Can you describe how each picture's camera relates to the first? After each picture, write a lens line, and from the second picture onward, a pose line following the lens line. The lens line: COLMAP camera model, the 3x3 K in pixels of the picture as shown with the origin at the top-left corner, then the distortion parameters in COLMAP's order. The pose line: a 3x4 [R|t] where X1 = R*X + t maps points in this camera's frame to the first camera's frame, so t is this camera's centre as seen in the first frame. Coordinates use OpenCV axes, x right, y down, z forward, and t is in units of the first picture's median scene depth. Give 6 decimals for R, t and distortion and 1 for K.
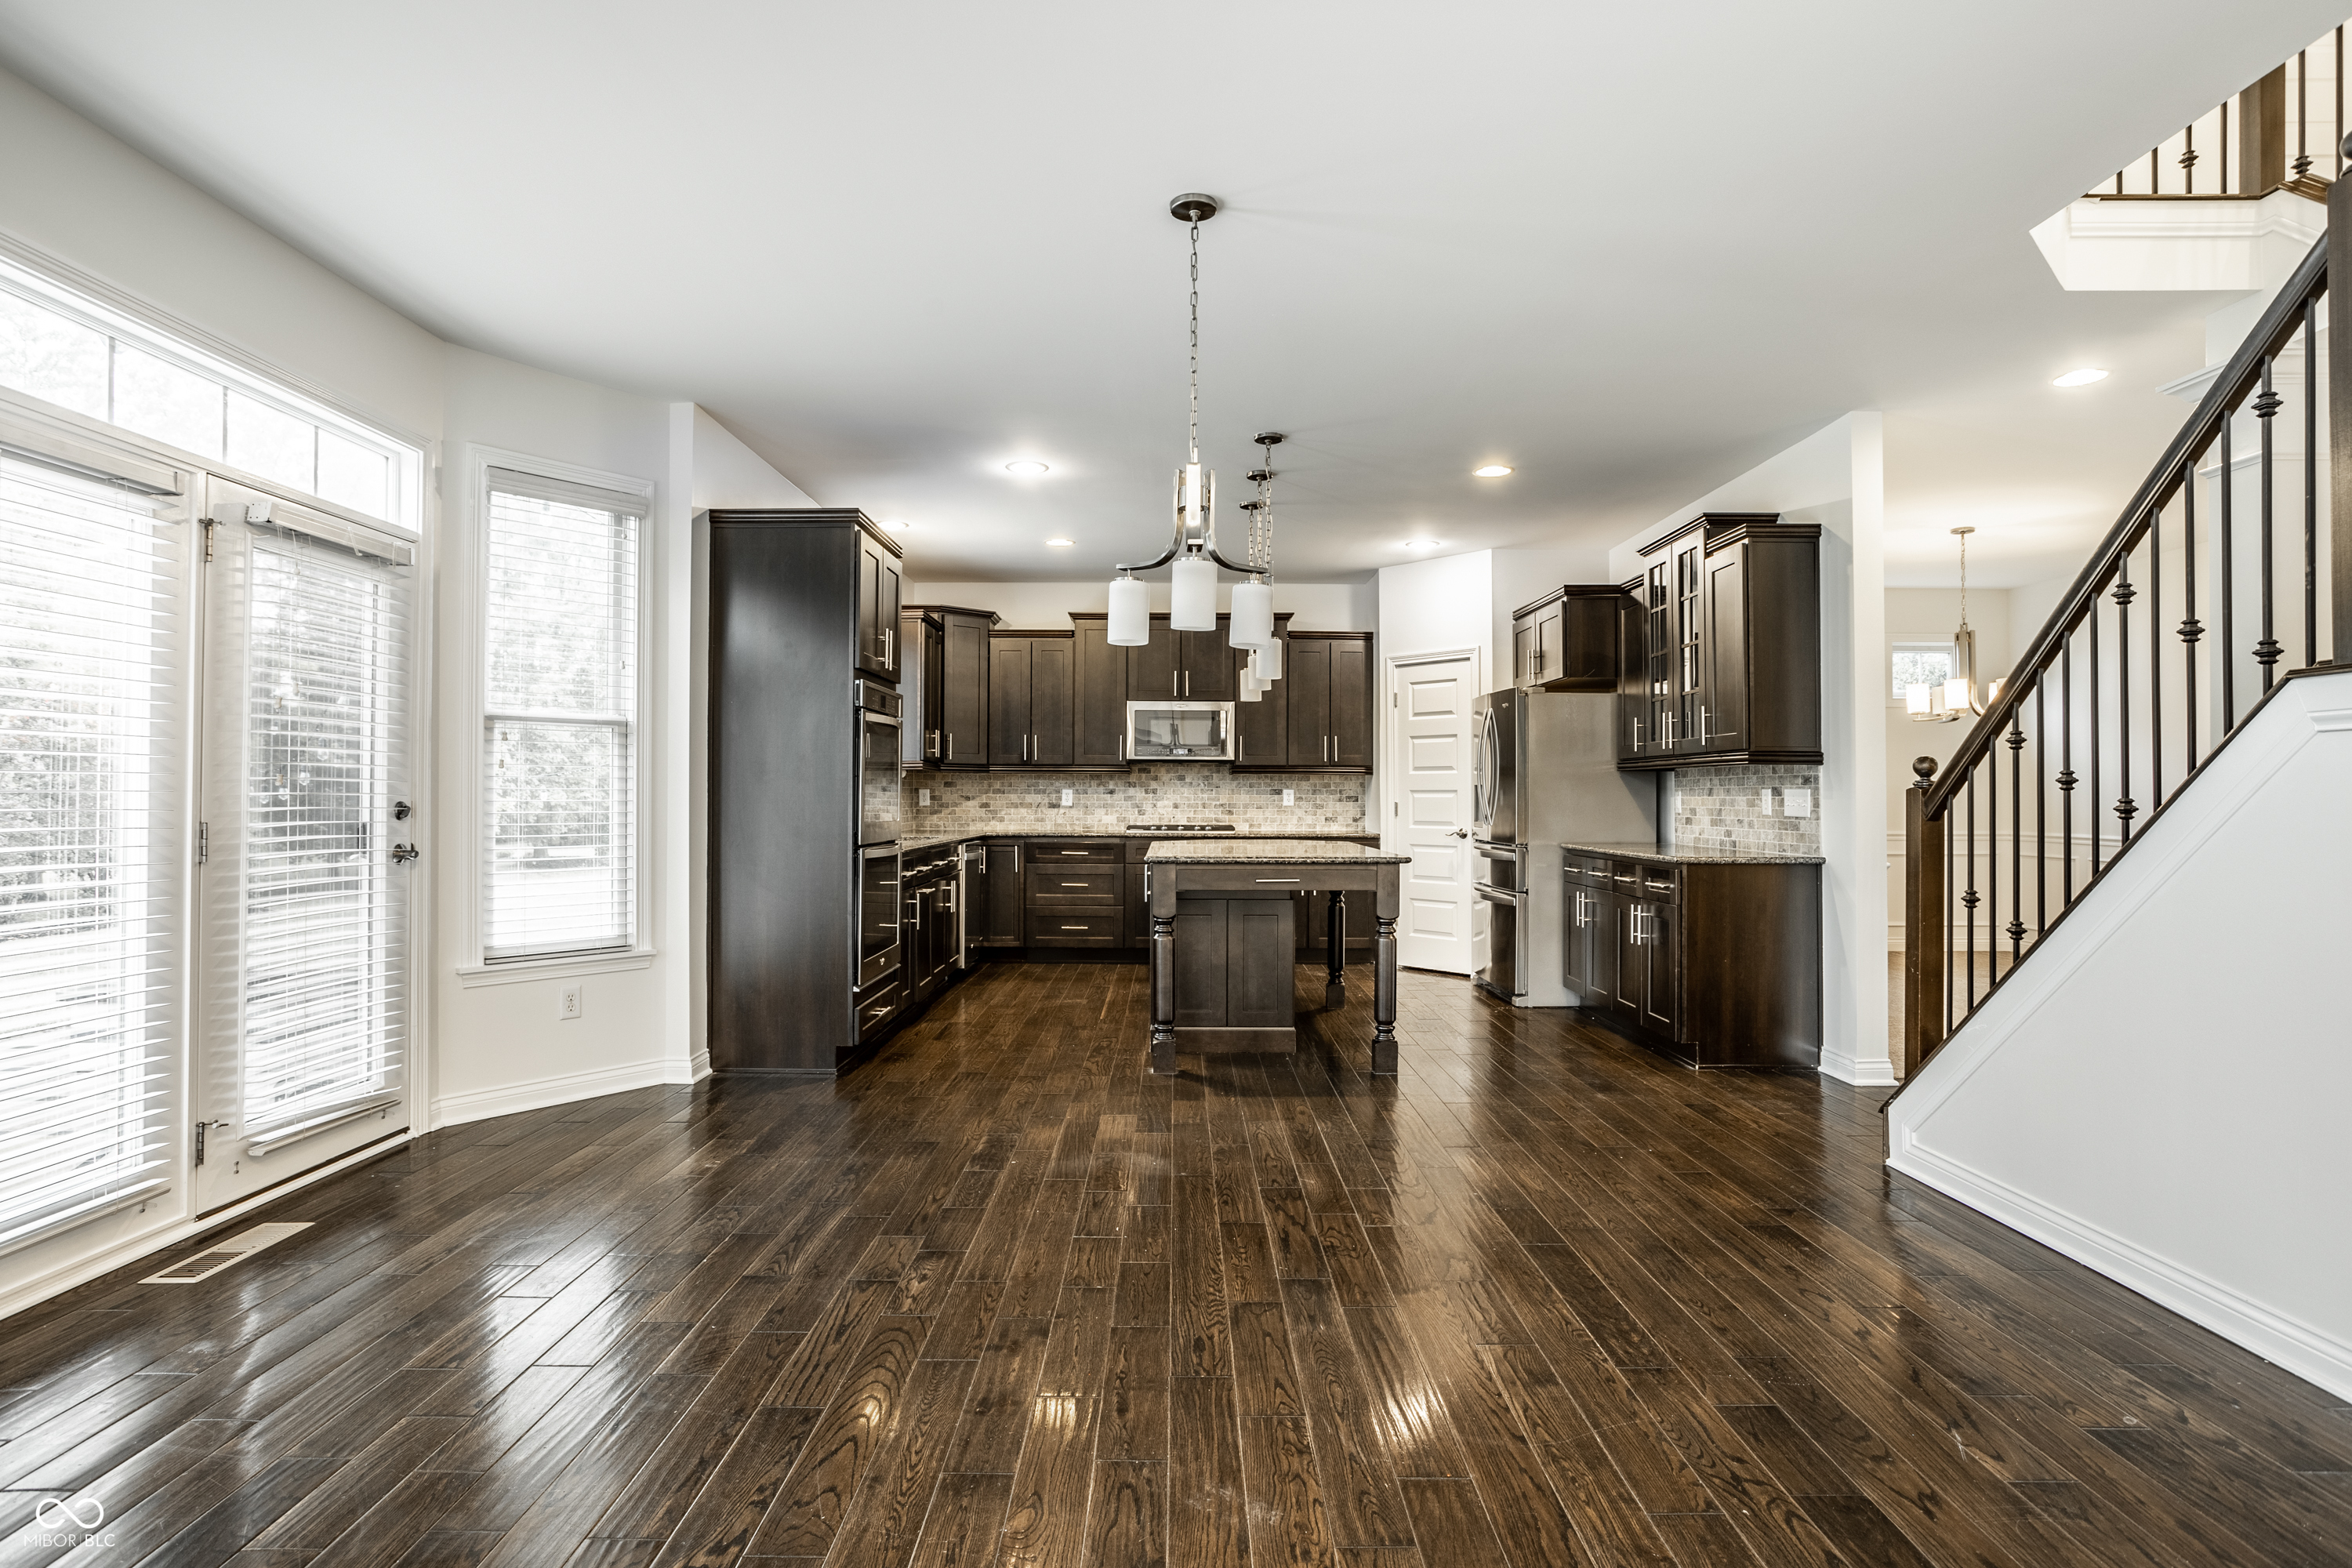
lens RADIAL K [[1099.7, 0, 1175.9], [0, 1099.7, 785.4], [0, 0, 1]] dist [-0.026824, 0.000190]
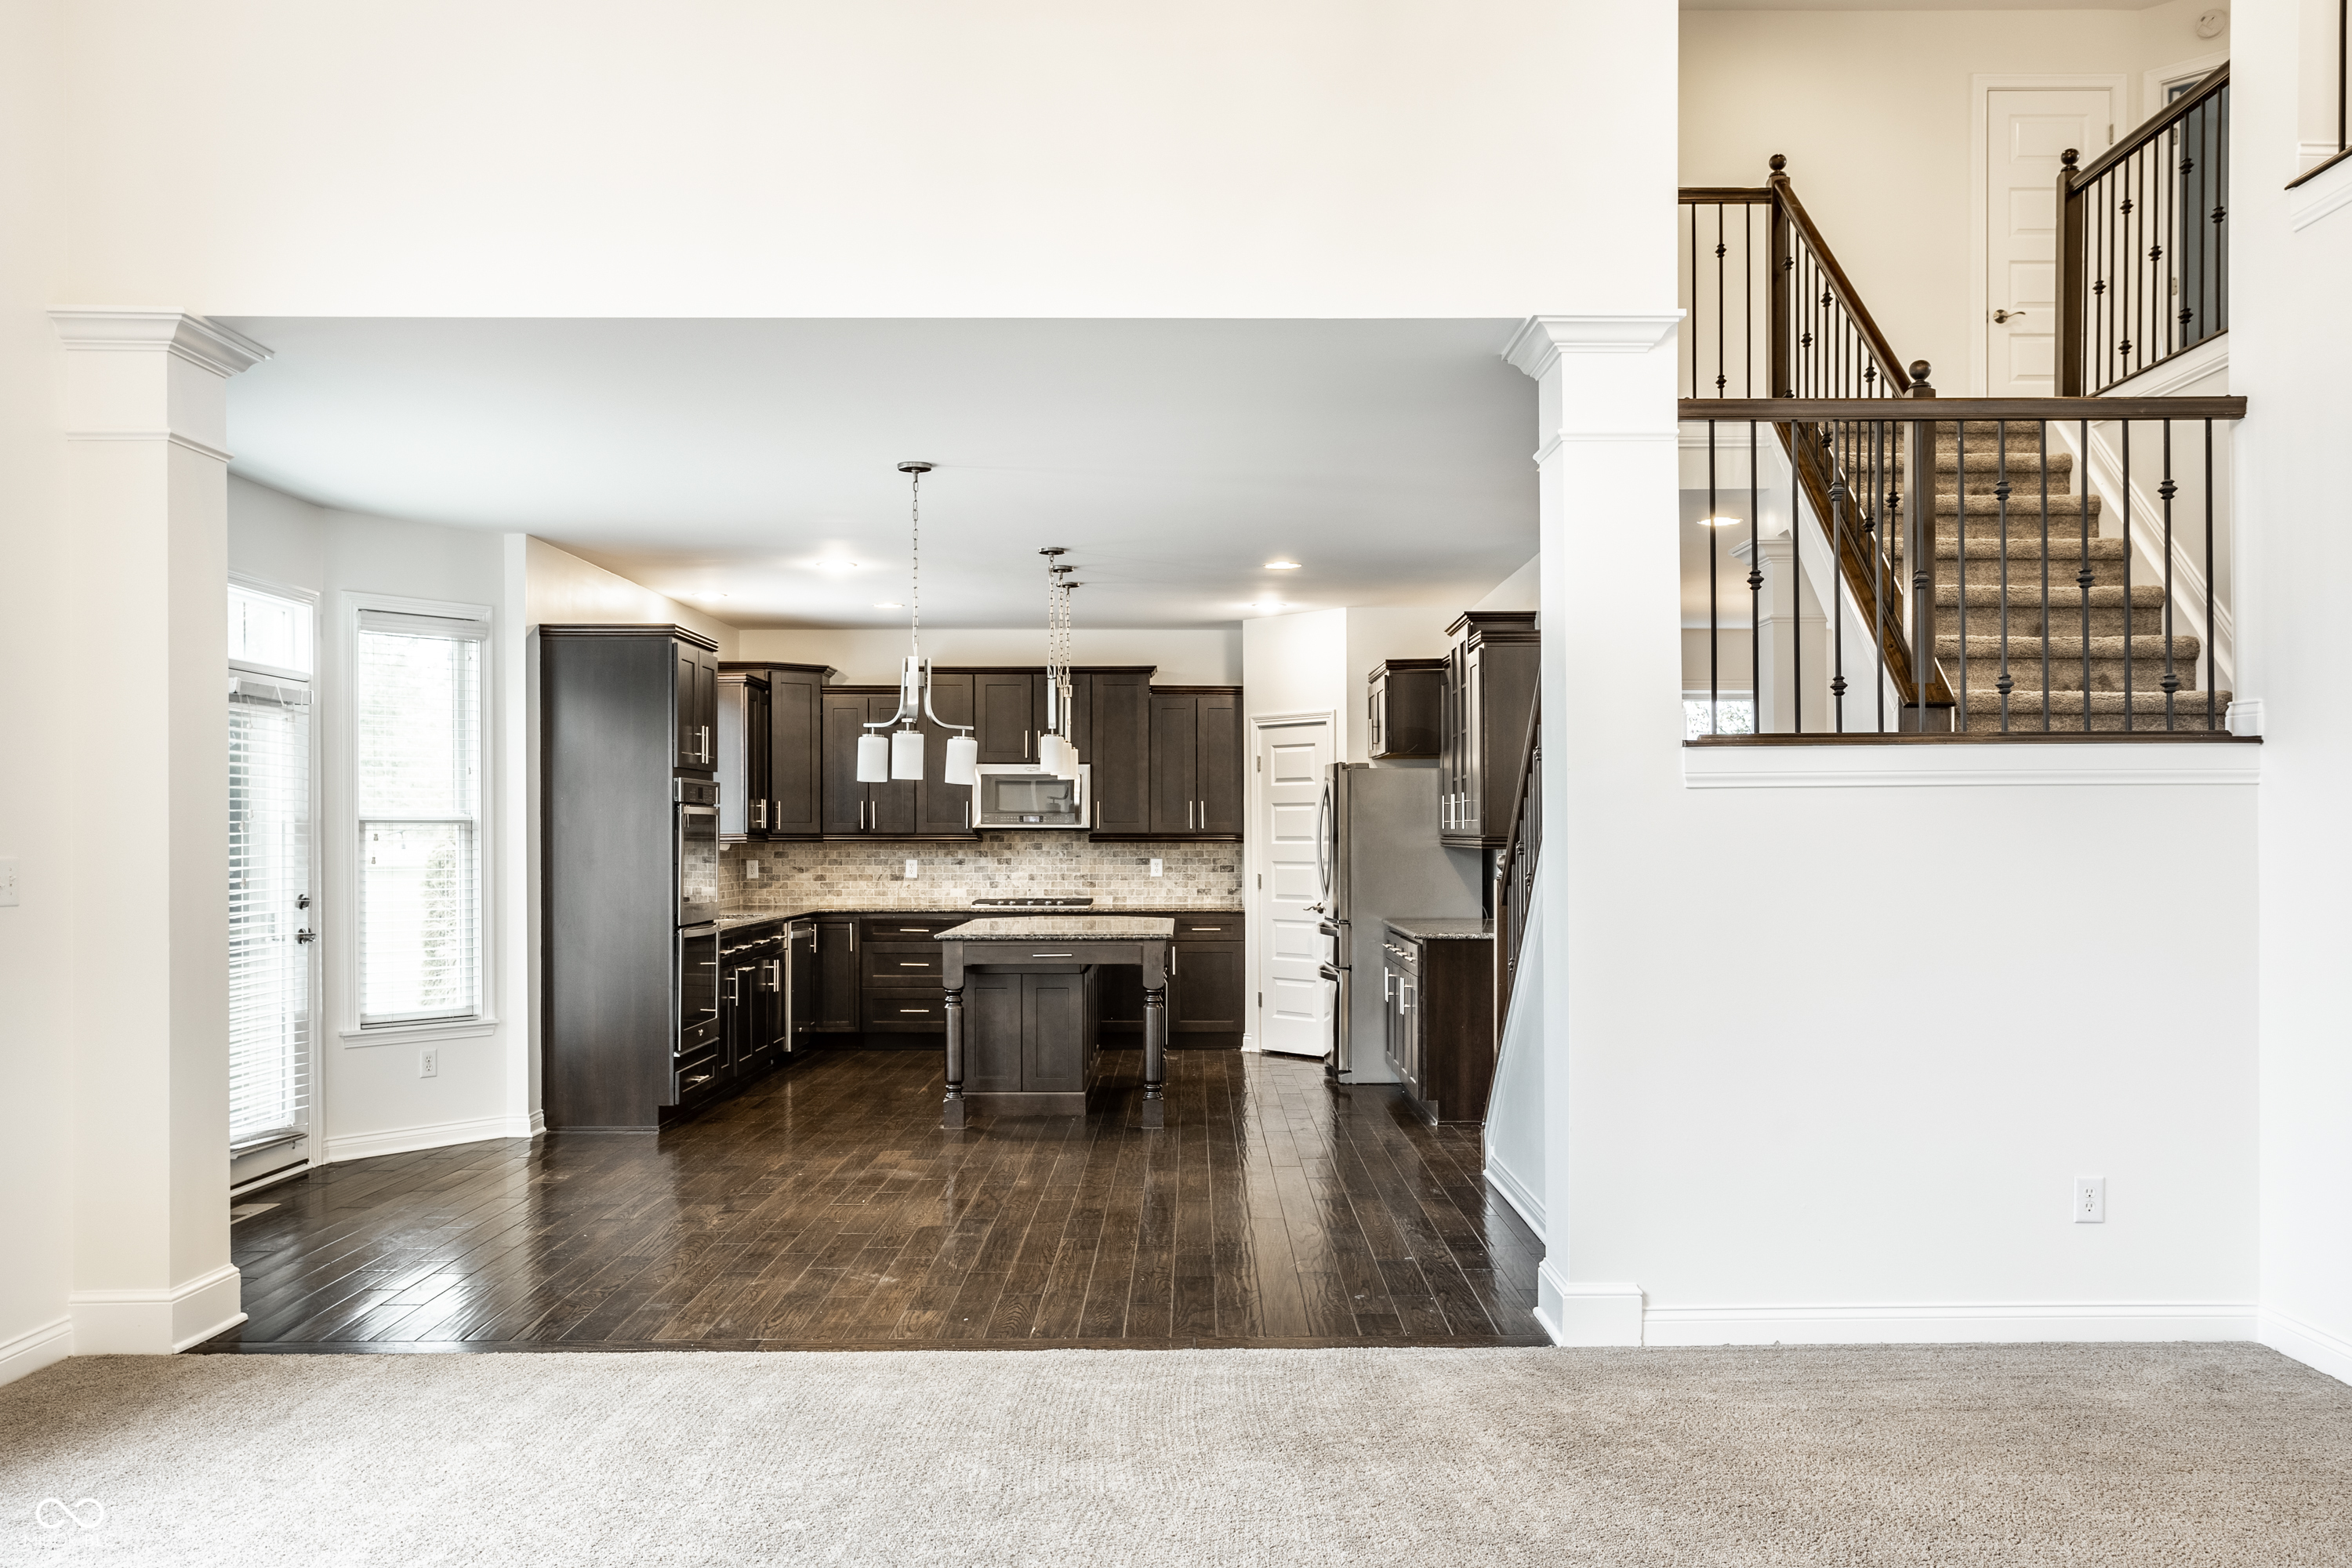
lens RADIAL K [[1673.5, 0, 1163.0], [0, 1673.5, 841.2], [0, 0, 1]] dist [0.026377, -0.005058]
pose [[0.999990, -0.004399, -0.000999, 0.193183], [0.004409, 0.999937, 0.010362, -0.044239], [0.000953, -0.010366, 0.999946, -0.661237]]
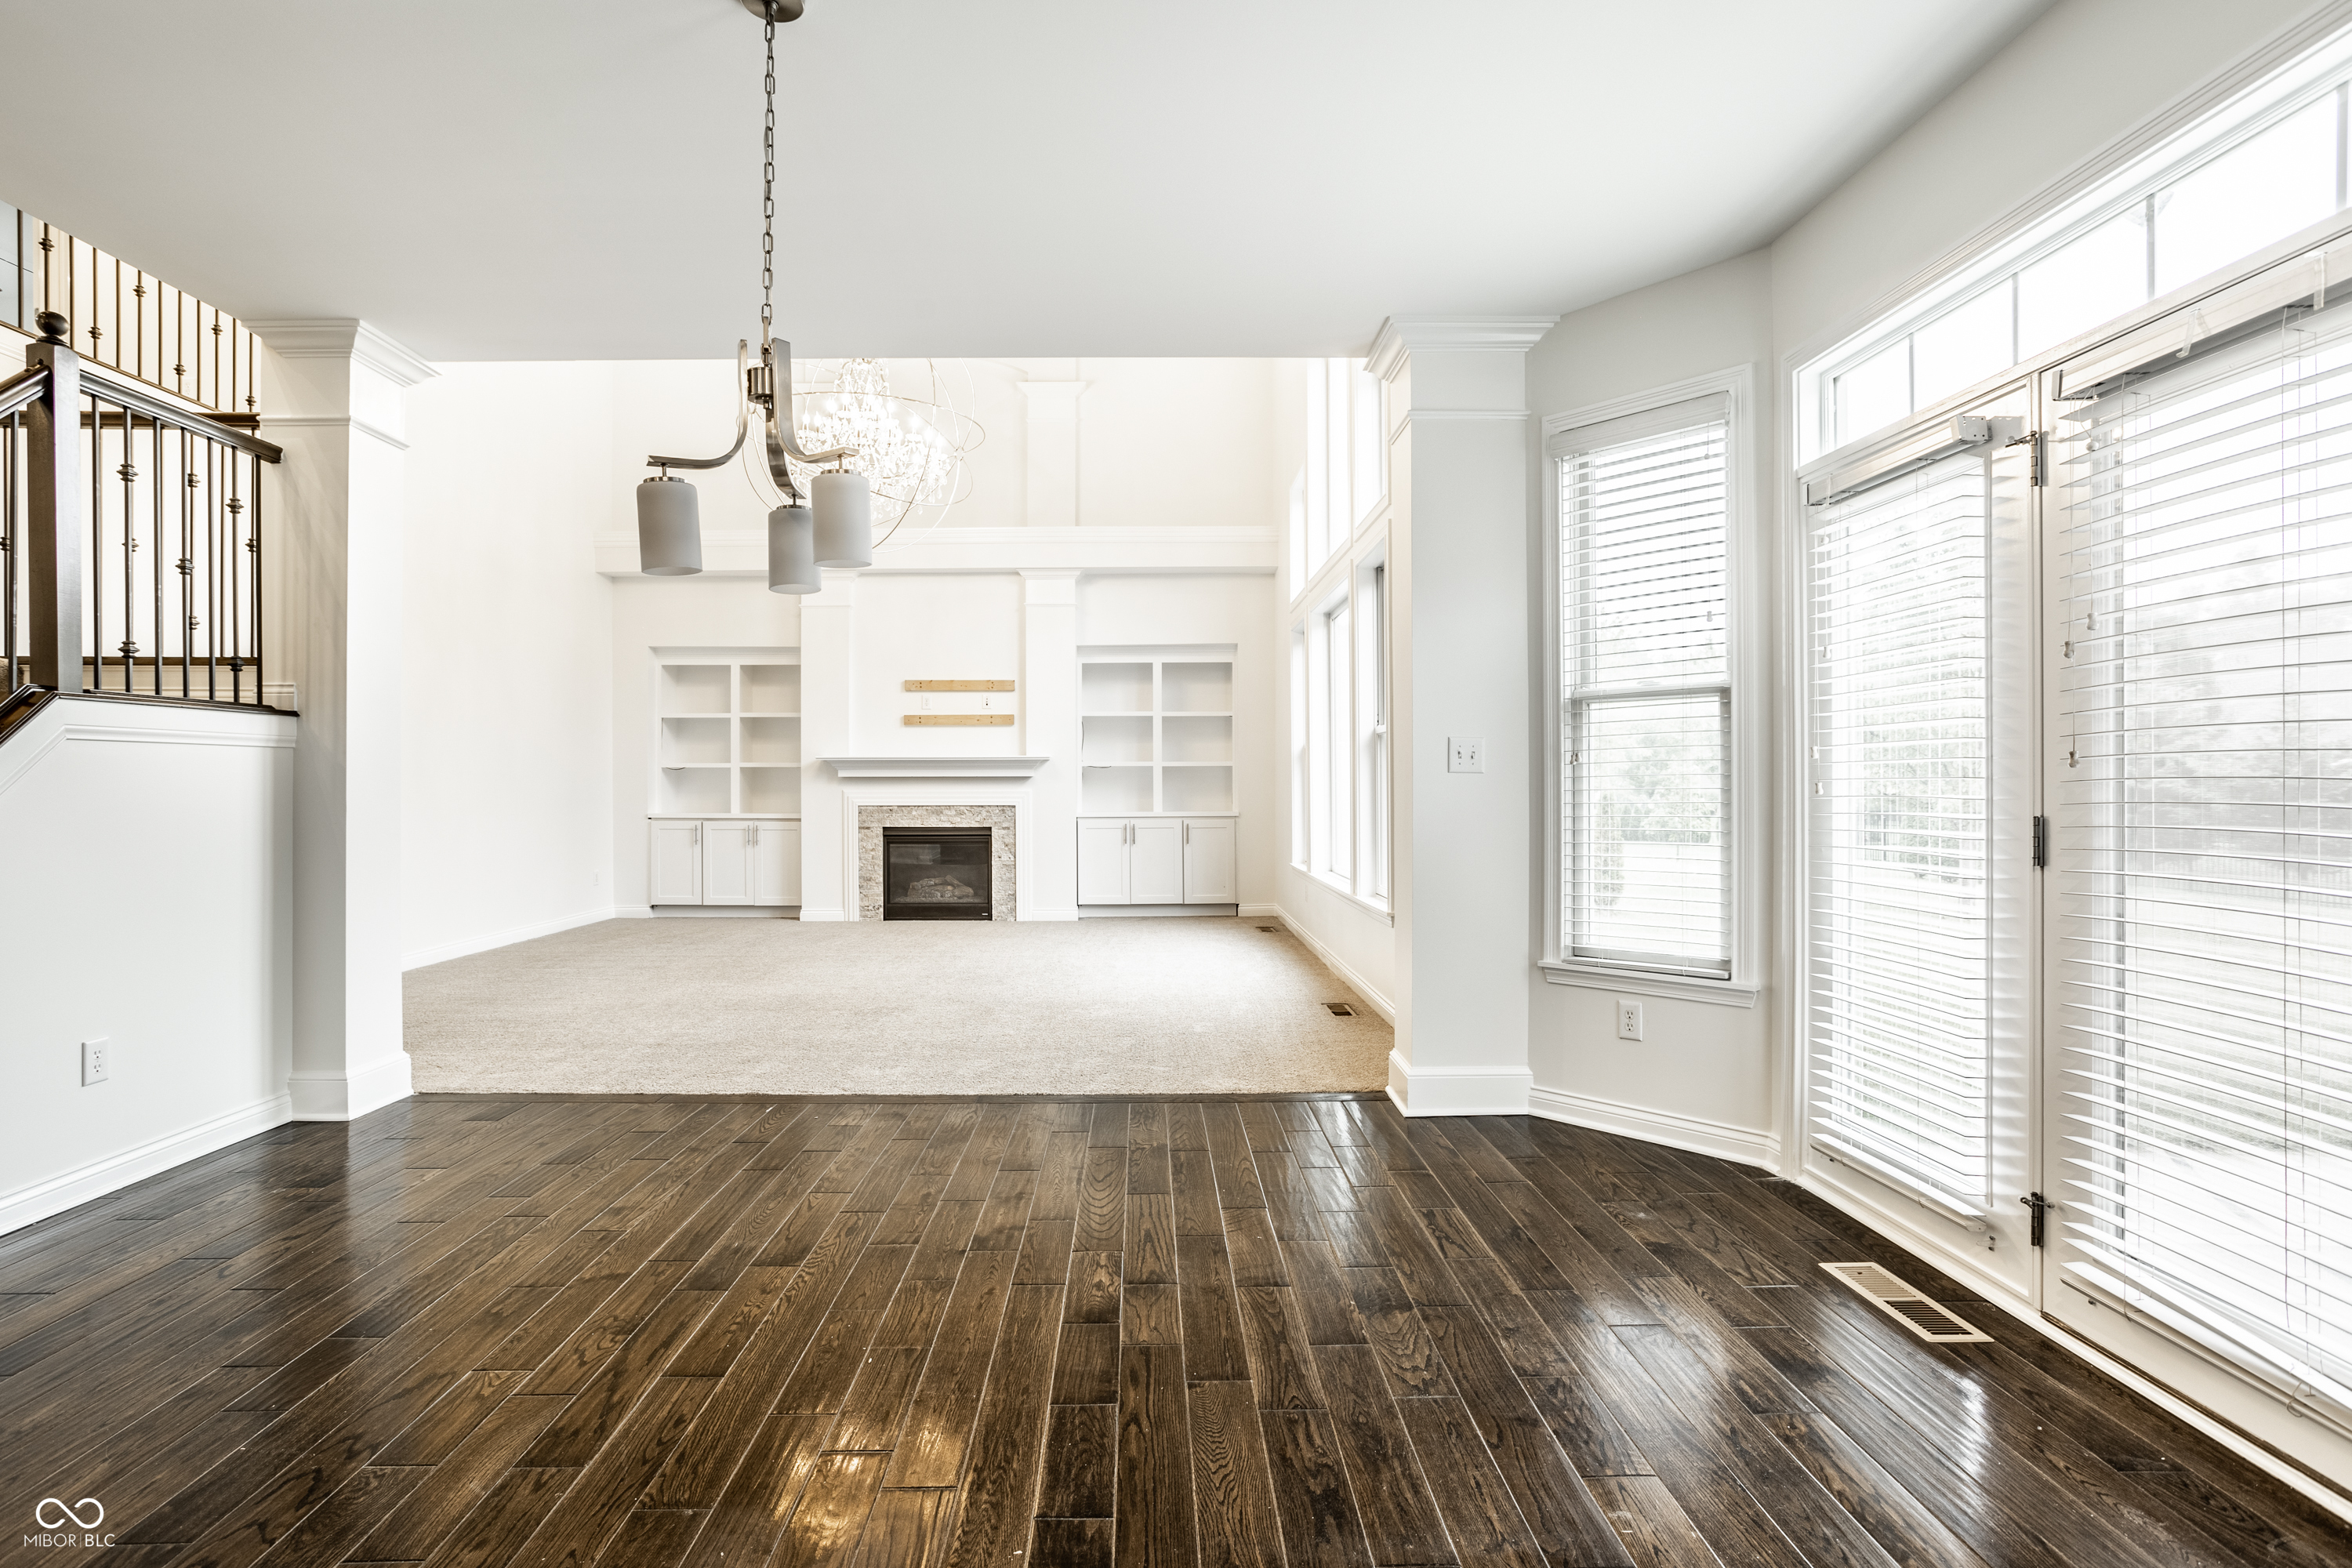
lens RADIAL K [[1188.0, 0, 1182.8], [0, 1188.0, 786.2], [0, 0, 1]] dist [-0.007064, -0.000752]
pose [[-0.999713, 0.002498, -0.023833, -0.142544], [0.002767, 0.999933, -0.011281, 0.011379], [0.023803, -0.011344, -0.999652, 1.040057]]
